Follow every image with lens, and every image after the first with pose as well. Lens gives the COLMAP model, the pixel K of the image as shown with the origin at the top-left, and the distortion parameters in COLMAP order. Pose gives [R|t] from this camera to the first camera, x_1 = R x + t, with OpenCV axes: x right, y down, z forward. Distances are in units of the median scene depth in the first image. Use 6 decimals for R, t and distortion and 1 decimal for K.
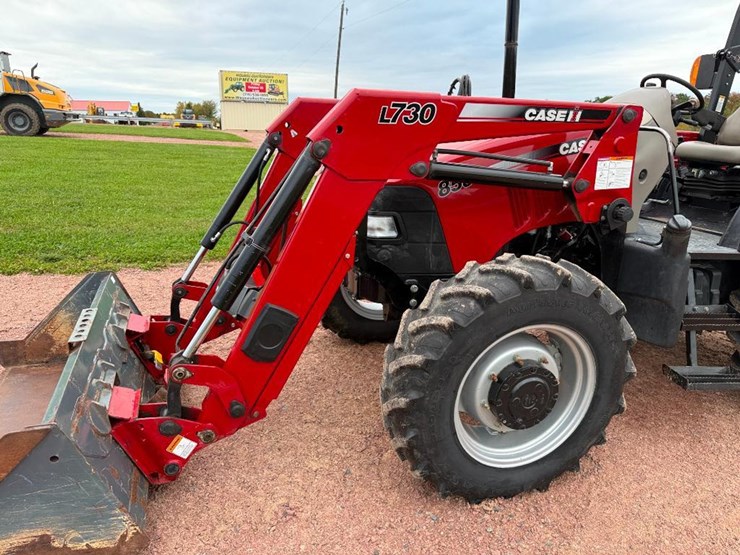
lens RADIAL K [[515.7, 0, 374.6], [0, 515.7, 275.6], [0, 0, 1]] dist [0.023713, -0.030849]
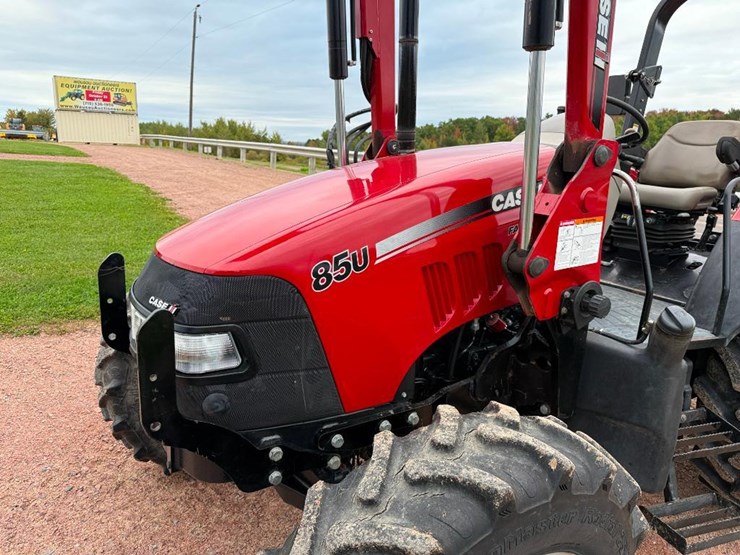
lens RADIAL K [[515.3, 0, 366.5], [0, 515.3, 280.5], [0, 0, 1]] dist [0.072552, -0.091412]
pose [[0.972405, -0.041518, 0.229574, 0.043475], [0.046602, 0.998773, -0.016765, -0.130367], [-0.228597, 0.027001, 0.973147, 0.364094]]
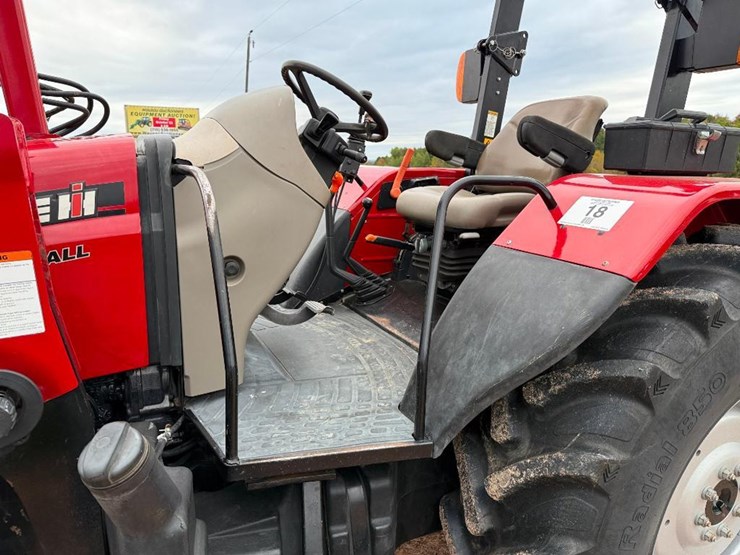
lens RADIAL K [[513.1, 0, 373.9], [0, 513.1, 279.2], [0, 0, 1]] dist [0.145134, -0.260944]
pose [[0.992384, -0.042374, 0.115662, 0.597448], [0.048876, 0.997346, -0.053968, -0.154052], [-0.113068, 0.059210, 0.991822, 0.526432]]
